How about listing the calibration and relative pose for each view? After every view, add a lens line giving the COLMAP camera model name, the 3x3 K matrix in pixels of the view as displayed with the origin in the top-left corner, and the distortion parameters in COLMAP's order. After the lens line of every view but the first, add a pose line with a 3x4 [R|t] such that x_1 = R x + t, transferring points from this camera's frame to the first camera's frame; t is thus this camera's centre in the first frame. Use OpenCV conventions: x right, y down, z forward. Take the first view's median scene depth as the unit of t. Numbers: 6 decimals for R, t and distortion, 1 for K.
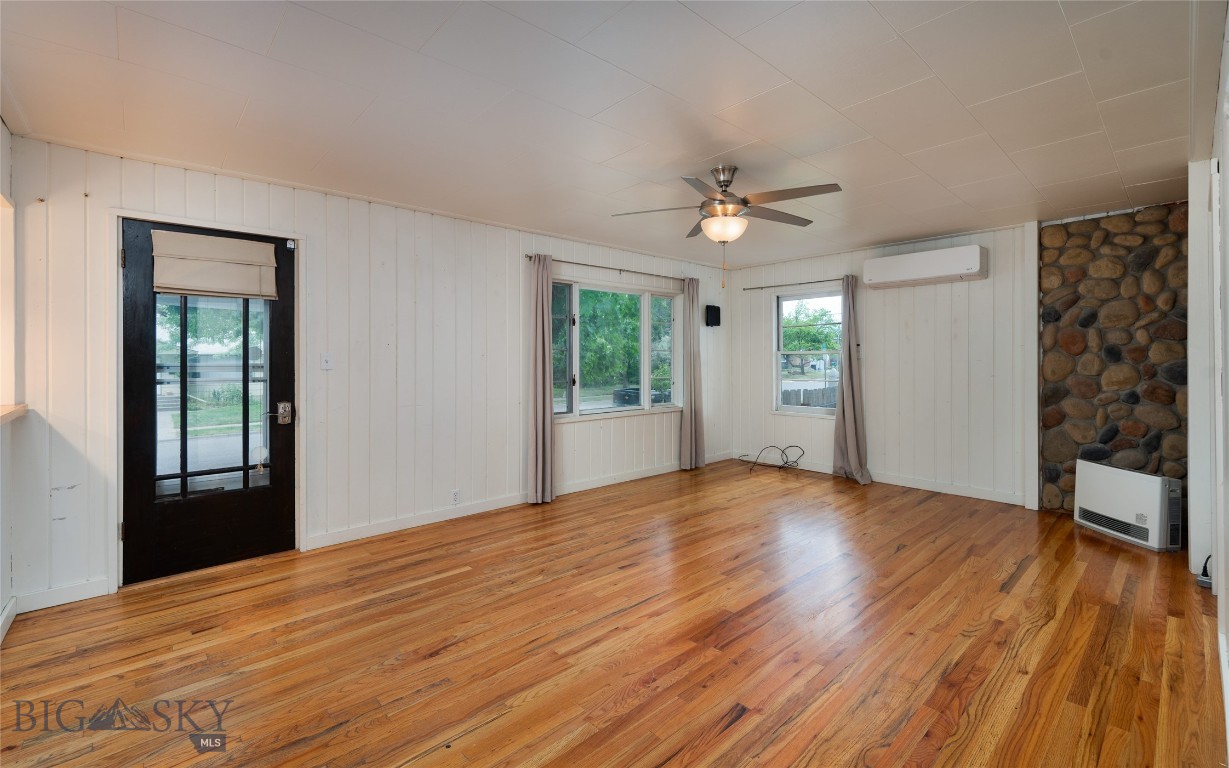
lens RADIAL K [[516.4, 0, 614.9], [0, 516.4, 355.7], [0, 0, 1]] dist [0.000818, 0.000113]
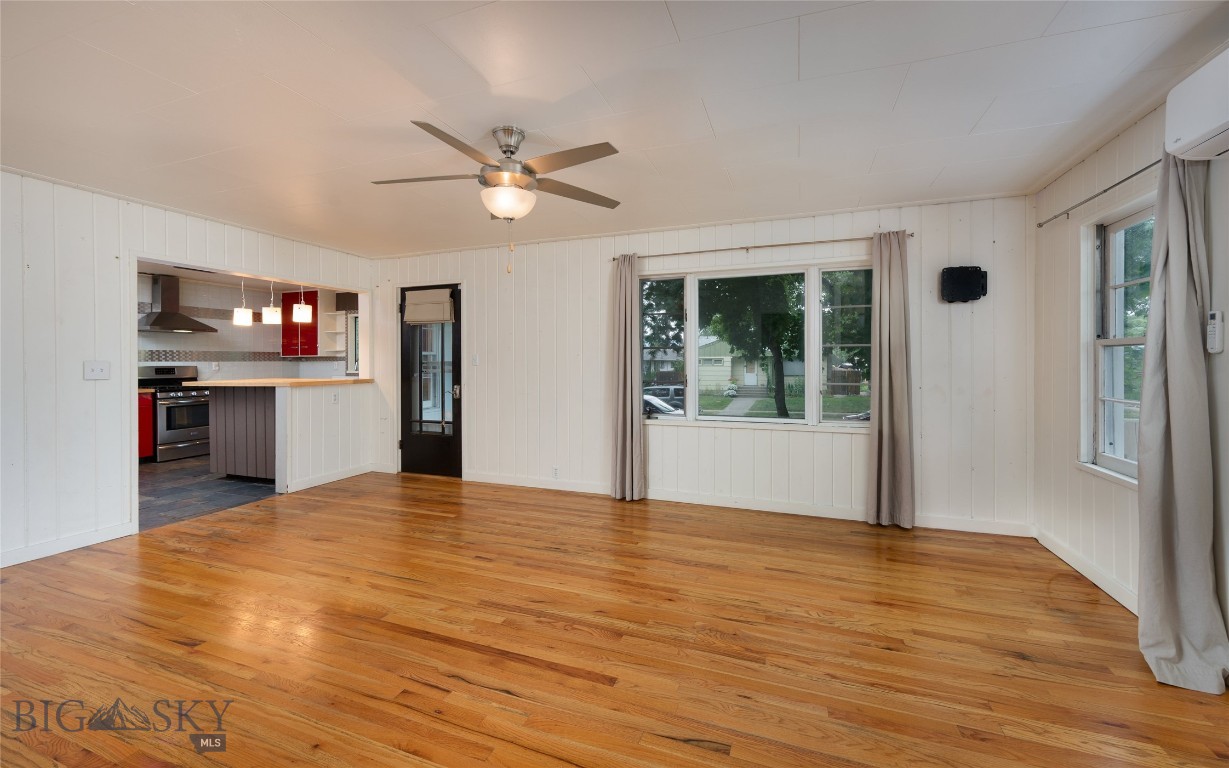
lens RADIAL K [[483.0, 0, 614.5], [0, 483.0, 360.5], [0, 0, 1]] dist [-0.000124, 0.000237]
pose [[0.468492, -0.000690, -0.883468, 0.824592], [0.006959, 0.999972, 0.002910, 0.010425], [0.883440, -0.007511, 0.468483, 0.648219]]
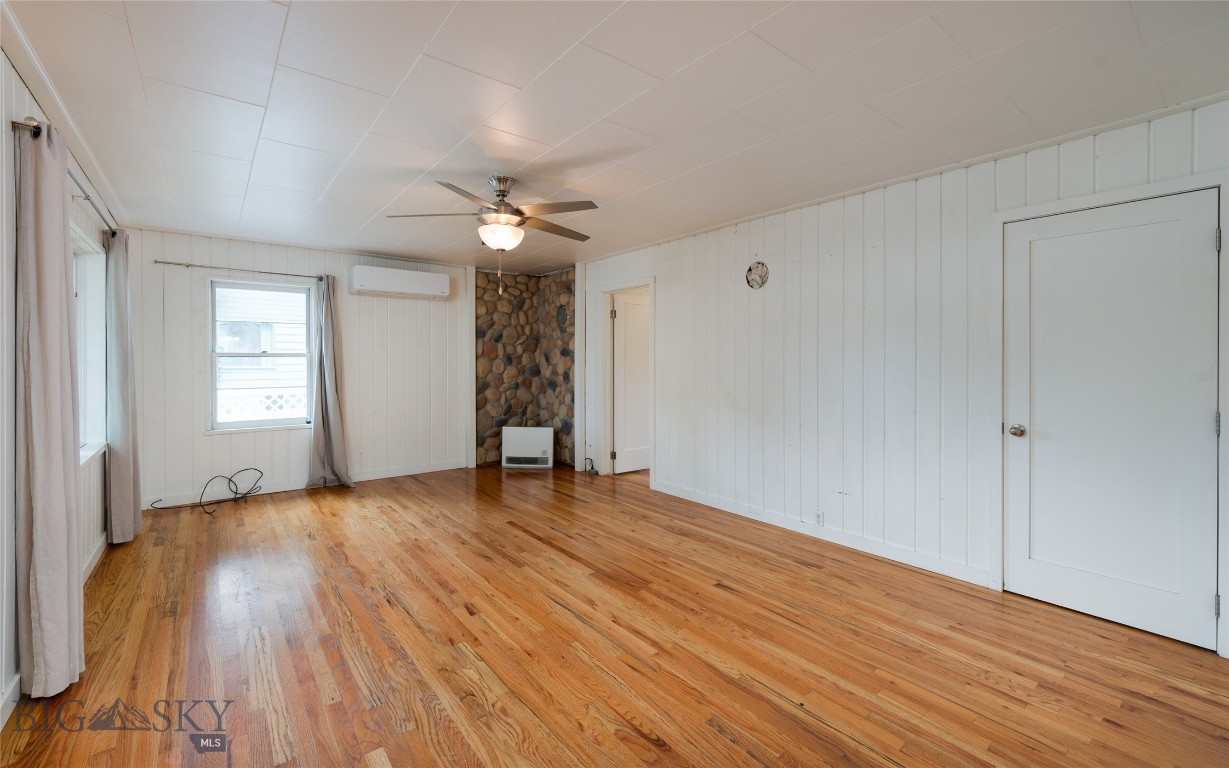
lens RADIAL K [[516.4, 0, 600.8], [0, 516.4, 363.8], [0, 0, 1]] dist [0.000818, 0.000113]
pose [[0.082978, -0.003947, 0.996544, -0.659054], [-0.008476, 0.999953, 0.004667, -0.000253], [-0.996515, -0.008834, 0.082940, 0.596563]]
